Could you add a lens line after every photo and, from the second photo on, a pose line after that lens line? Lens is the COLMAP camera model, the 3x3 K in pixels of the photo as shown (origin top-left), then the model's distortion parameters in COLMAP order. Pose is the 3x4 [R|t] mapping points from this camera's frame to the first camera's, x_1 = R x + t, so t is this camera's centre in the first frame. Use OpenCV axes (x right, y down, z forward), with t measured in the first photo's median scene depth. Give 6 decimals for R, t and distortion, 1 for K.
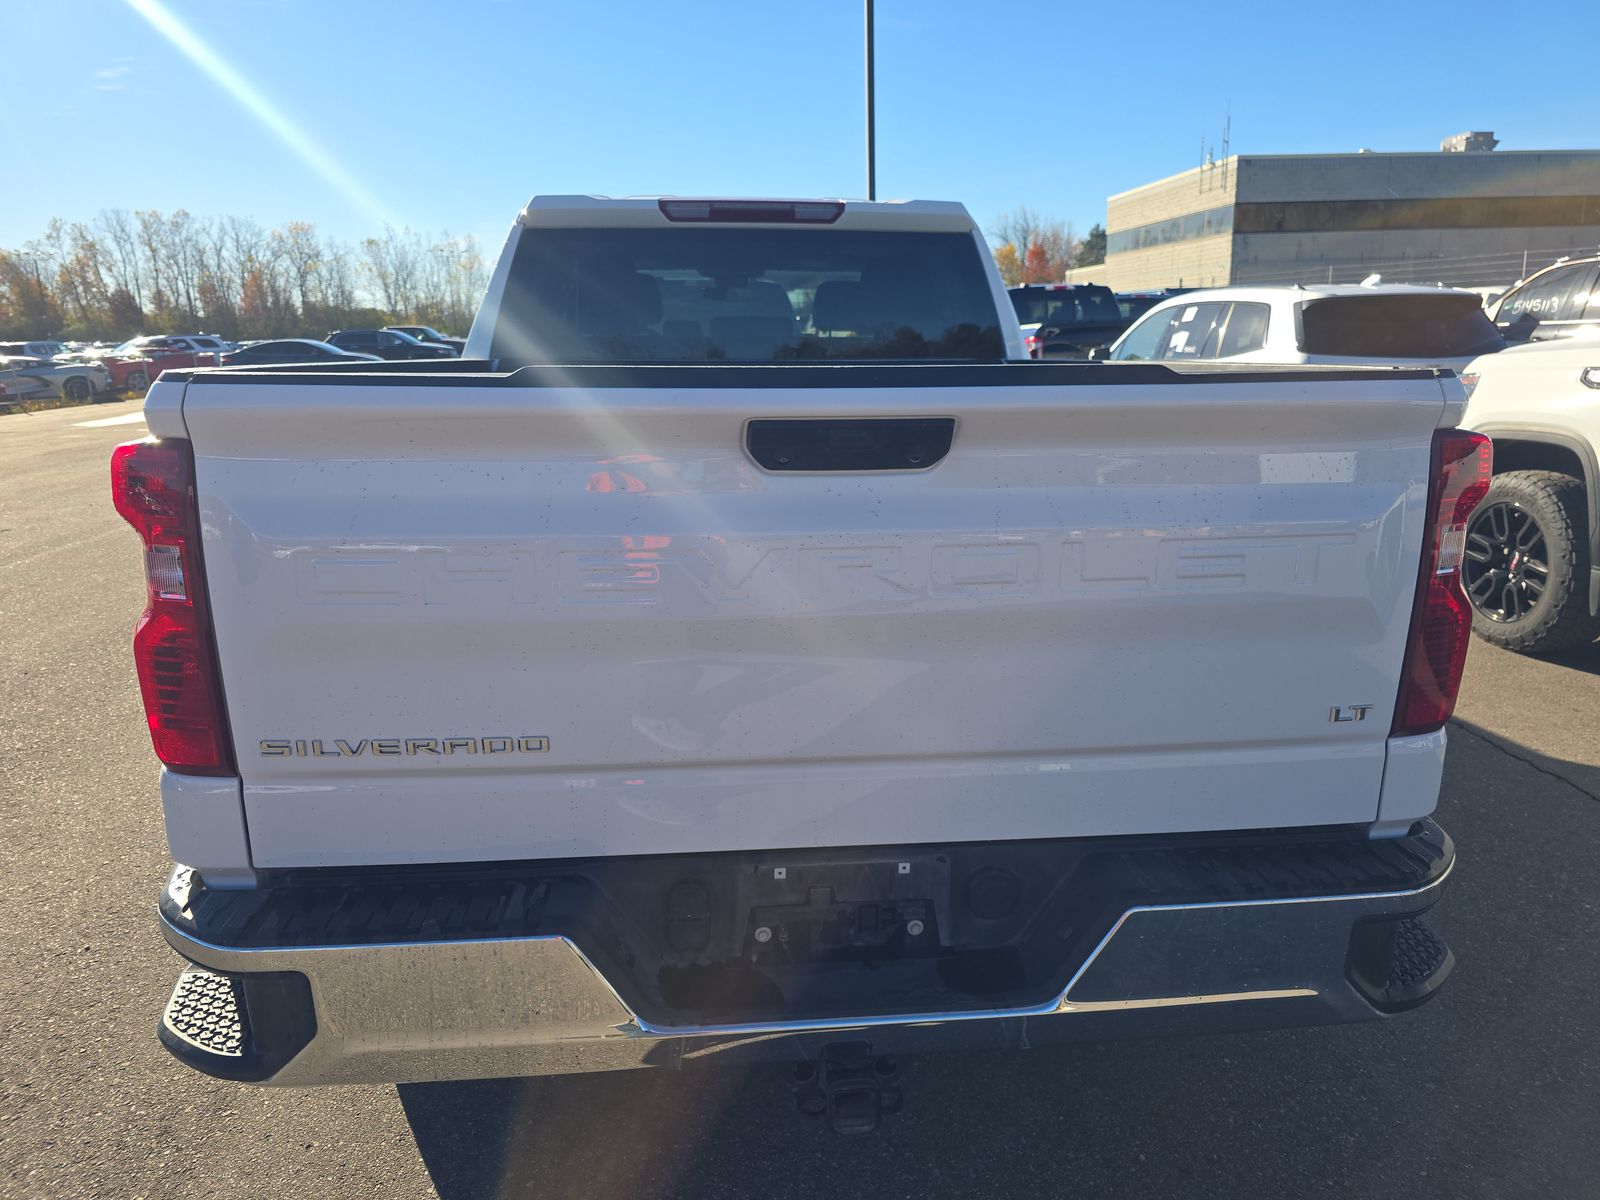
lens RADIAL K [[1077.4, 0, 801.7], [0, 1077.4, 602.2], [0, 0, 1]] dist [0.044135, -0.043753]
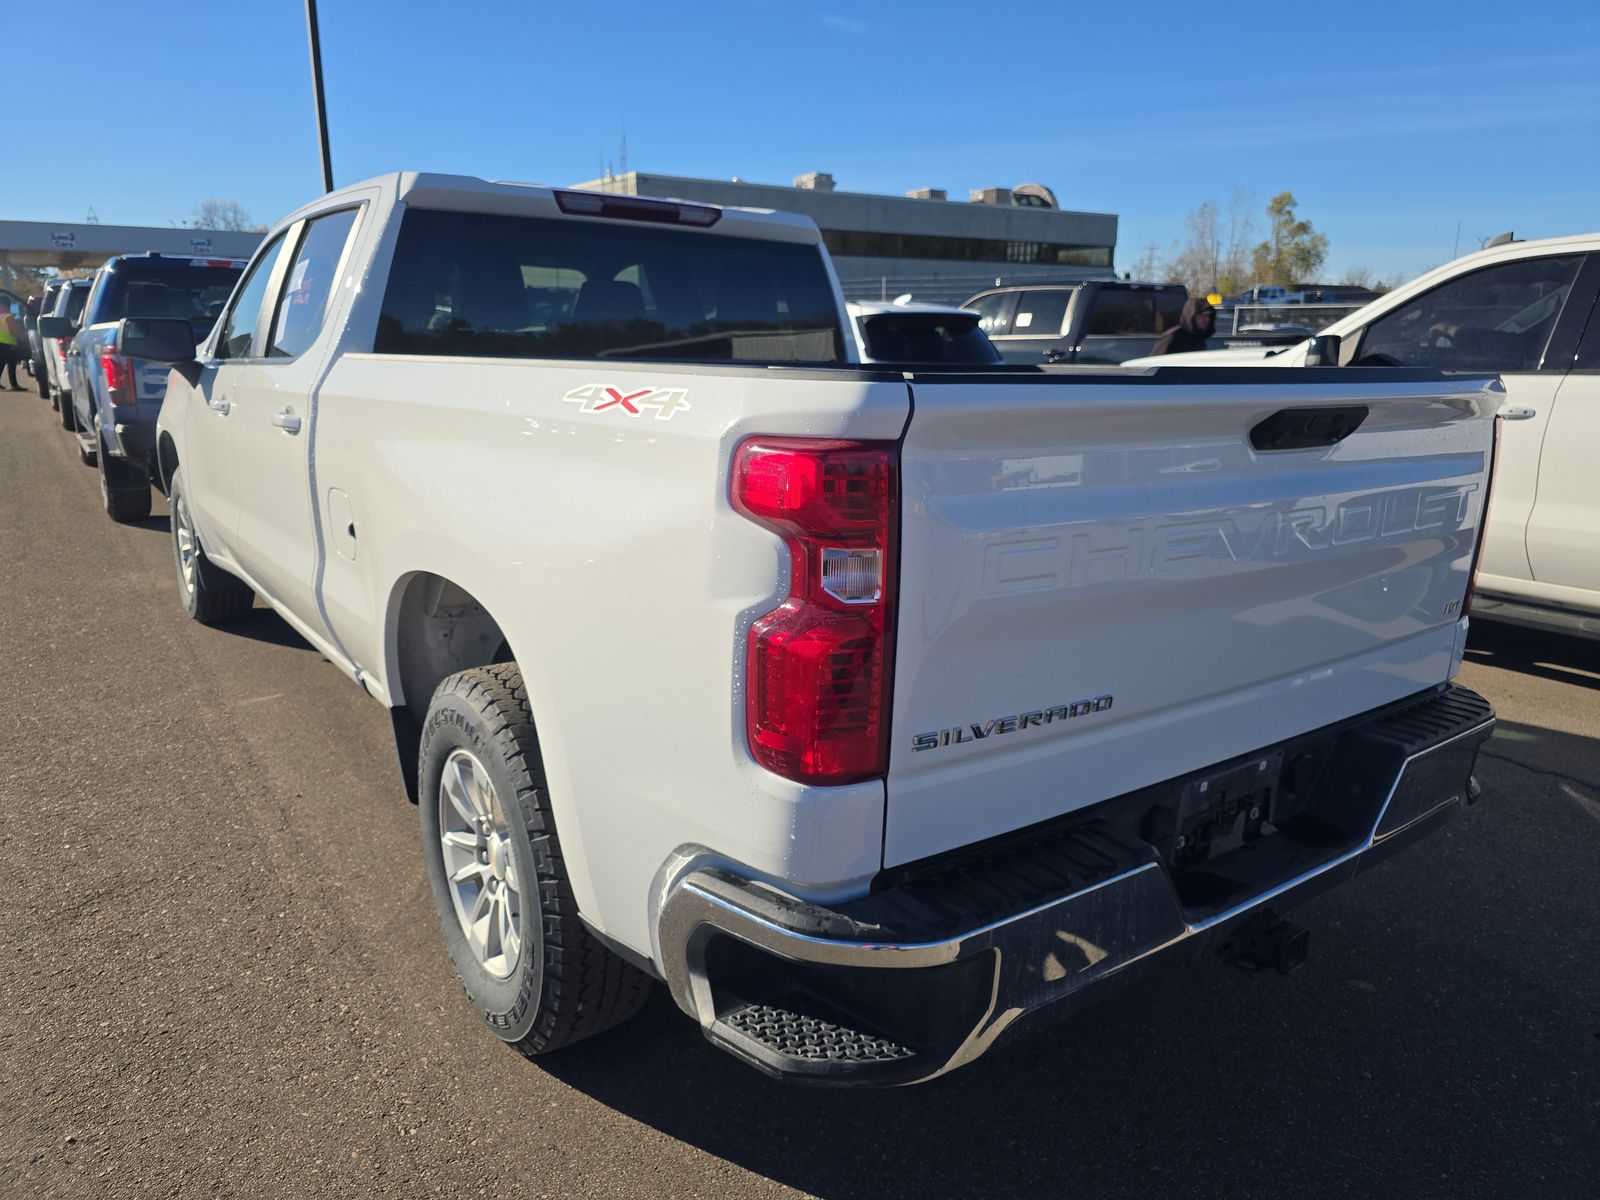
lens RADIAL K [[1077.4, 0, 795.4], [0, 1077.4, 601.1], [0, 0, 1]] dist [0.044135, -0.043753]
pose [[0.861497, -0.098170, 0.498183, -0.455396], [0.098973, 0.994779, 0.024876, -0.014232], [-0.498024, 0.027876, 0.866715, 0.077457]]
